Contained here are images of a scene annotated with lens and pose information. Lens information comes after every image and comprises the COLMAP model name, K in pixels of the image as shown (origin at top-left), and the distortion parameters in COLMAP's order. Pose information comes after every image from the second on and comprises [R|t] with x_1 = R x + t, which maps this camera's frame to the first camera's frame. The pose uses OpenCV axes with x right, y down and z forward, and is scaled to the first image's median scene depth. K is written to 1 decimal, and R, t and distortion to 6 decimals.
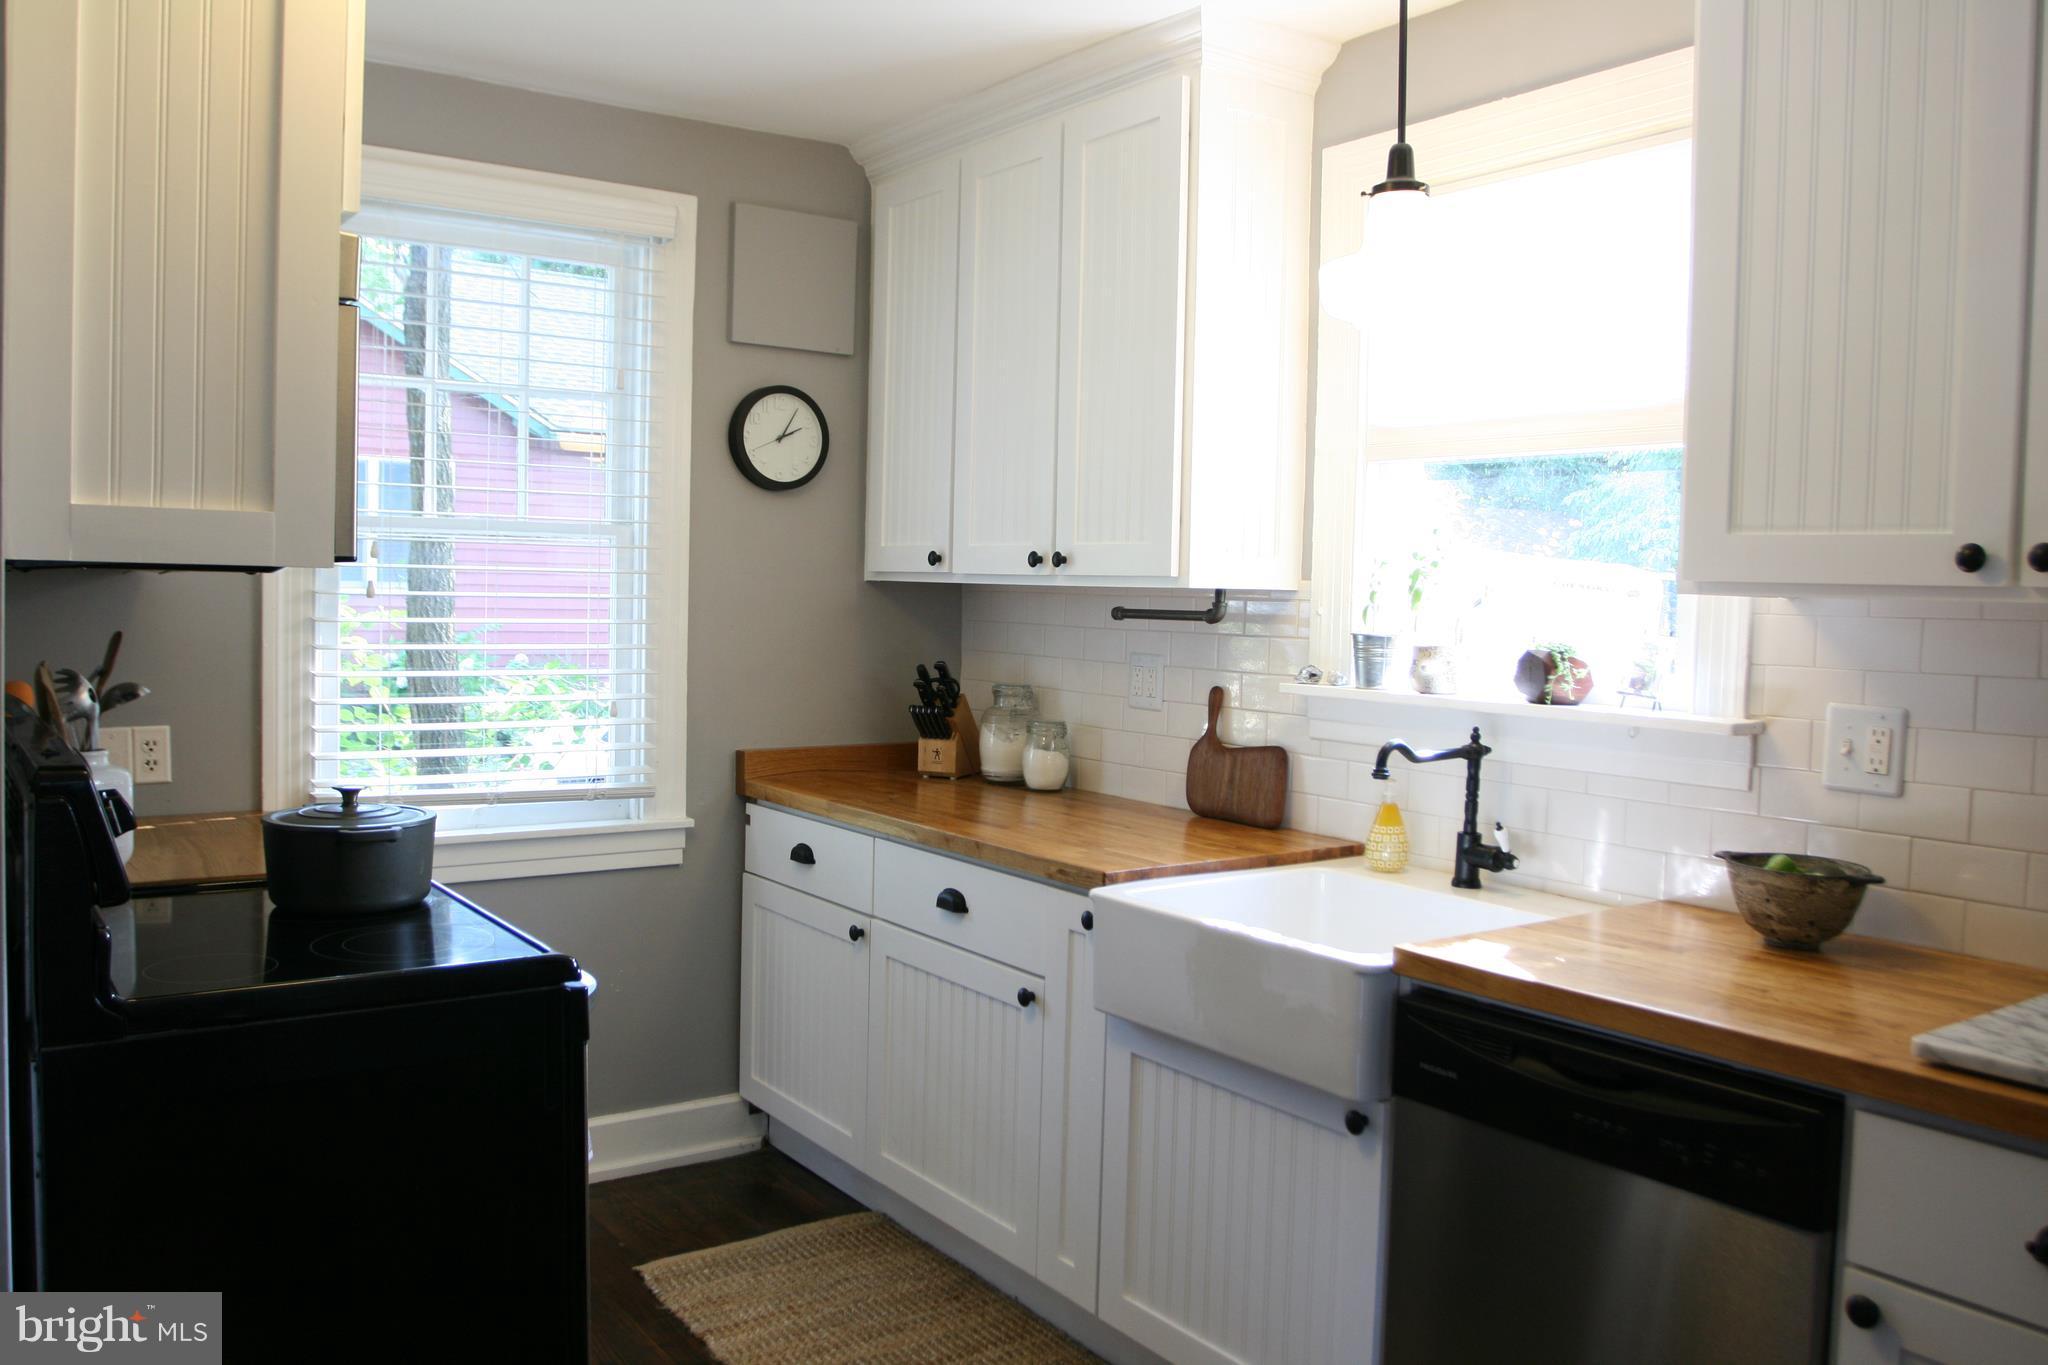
lens RADIAL K [[1604.7, 0, 988.2], [0, 1604.7, 663.5], [0, 0, 1]] dist [-0.092262, 0.062832]
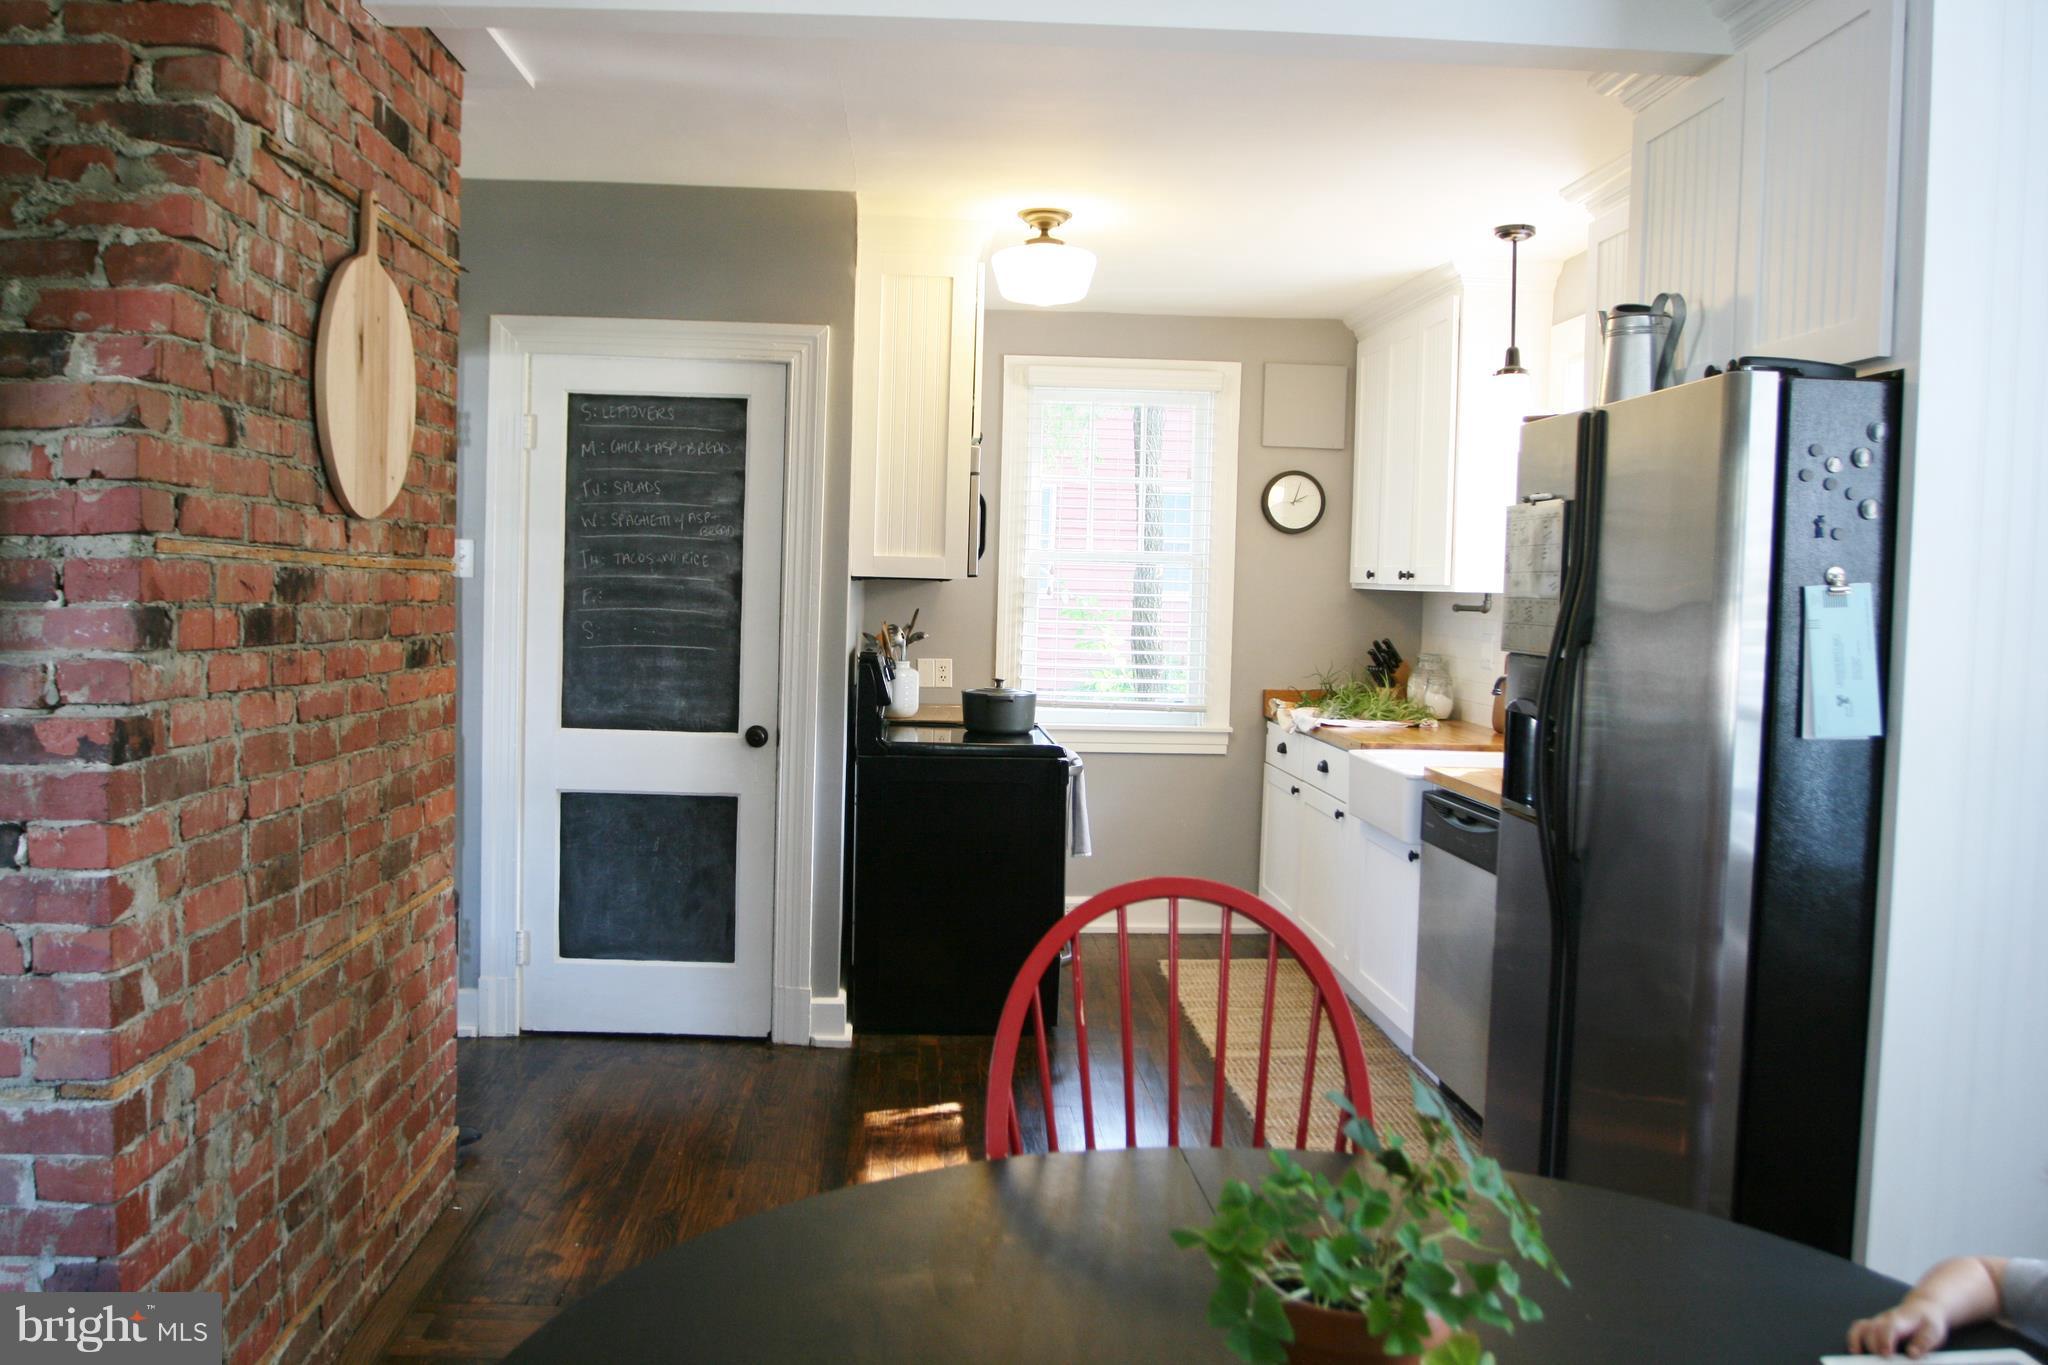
lens RADIAL K [[1623.0, 0, 1023.0], [0, 1623.0, 664.3], [0, 0, 1]] dist [-0.093970, 0.061276]
pose [[0.861063, 0.025598, -0.507854, 0.511479], [-0.029502, 0.999565, 0.000362, 0.036879], [0.507642, 0.014672, 0.861443, -0.616024]]
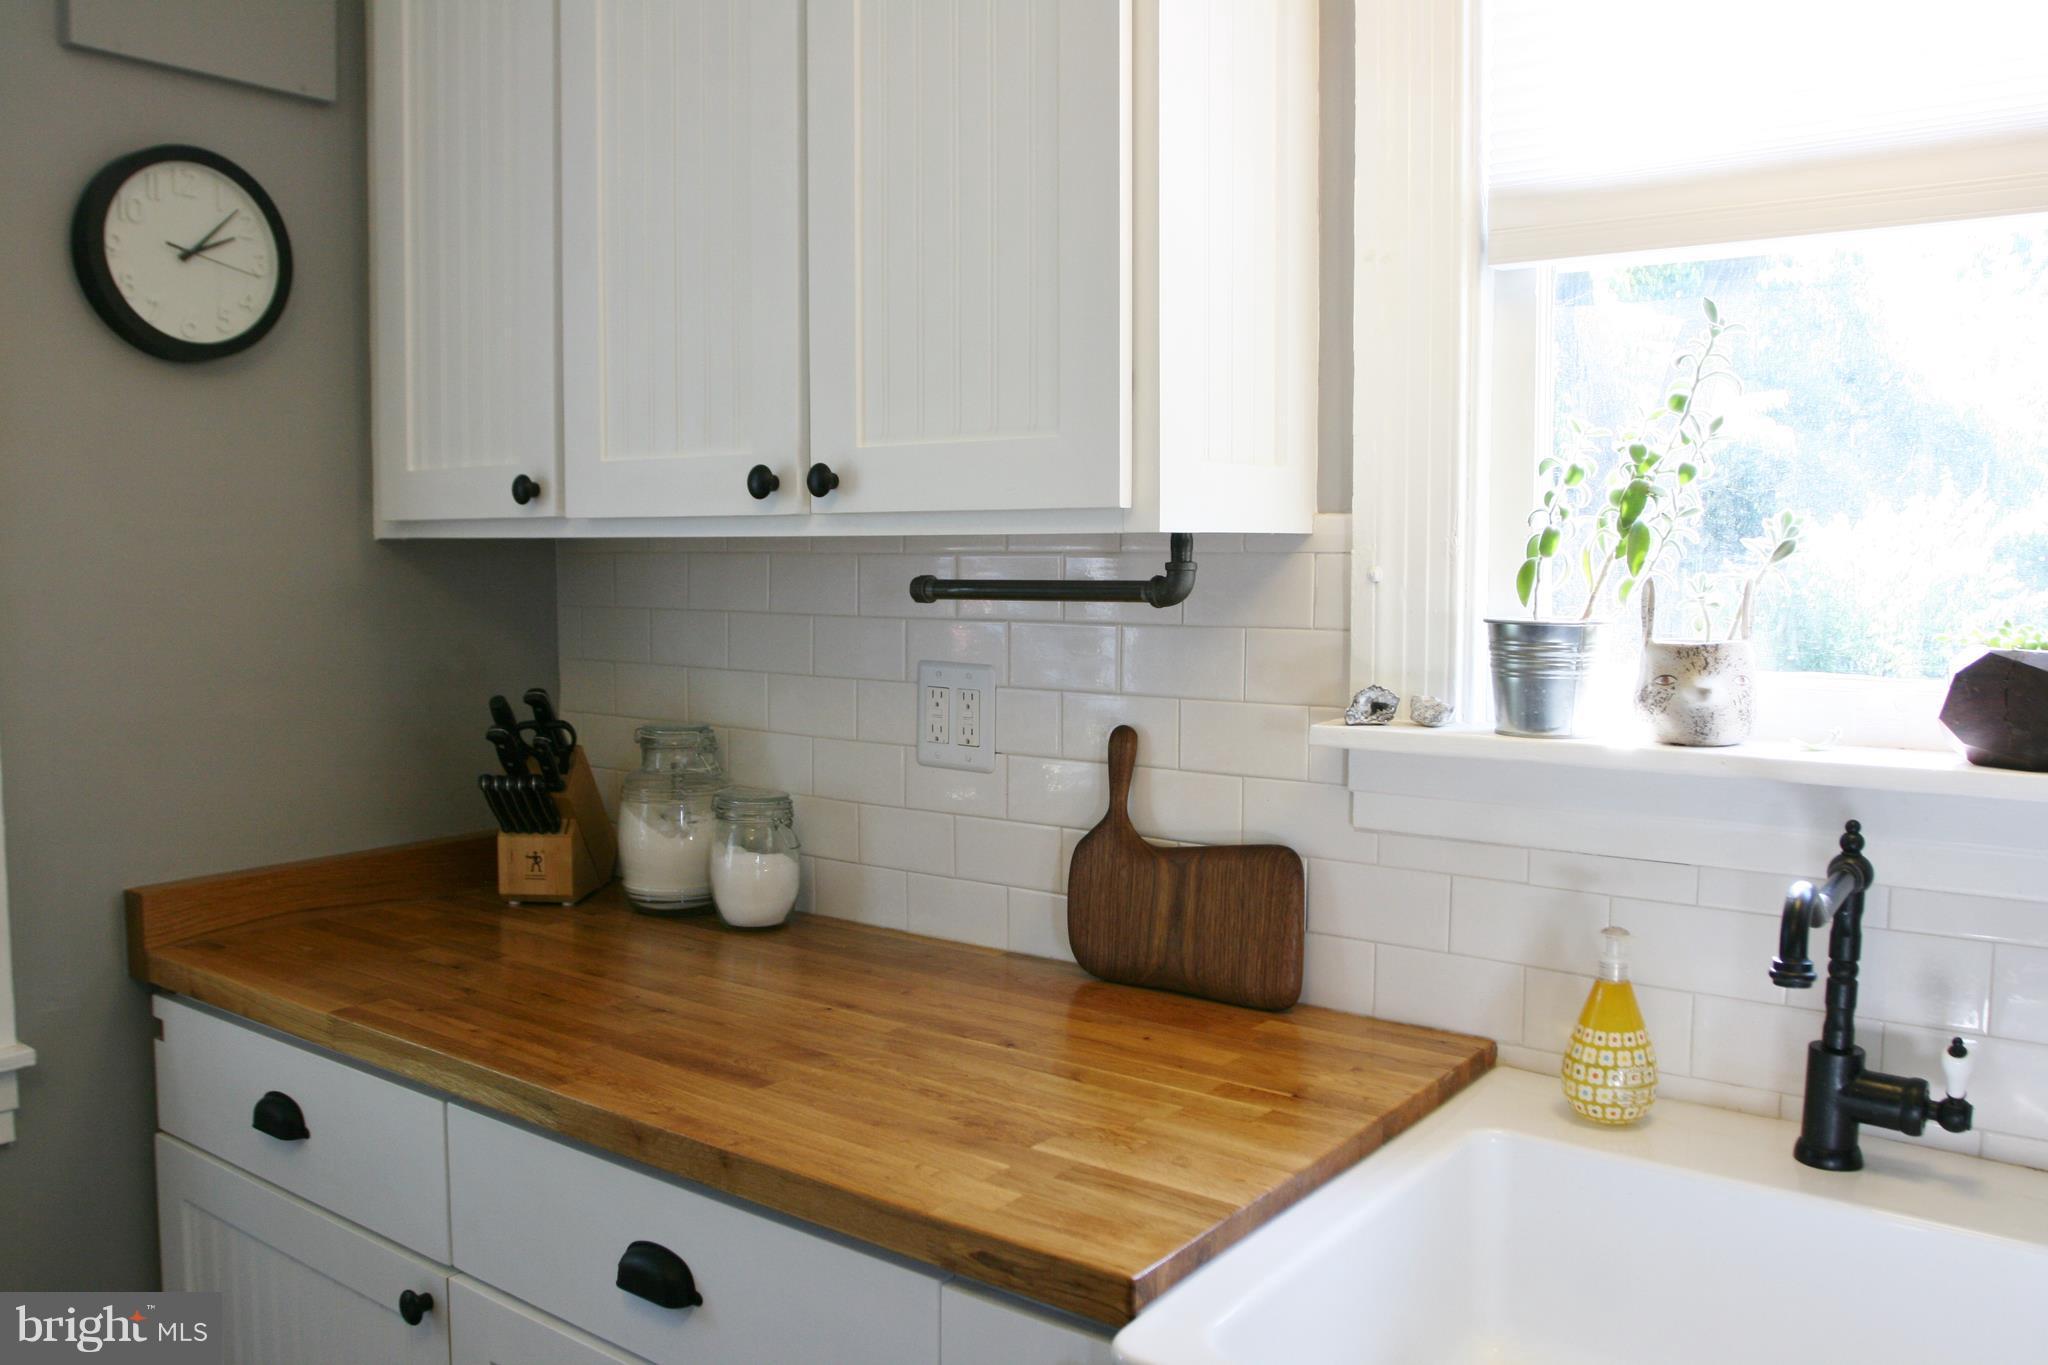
lens RADIAL K [[1630.9, 0, 970.7], [0, 1630.9, 664.1], [0, 0, 1]] dist [-0.092629, 0.059447]
pose [[0.954985, -0.045805, 0.293096, -0.052074], [0.037958, 0.998754, 0.032405, -0.022575], [-0.294215, -0.019821, 0.955534, 0.481336]]
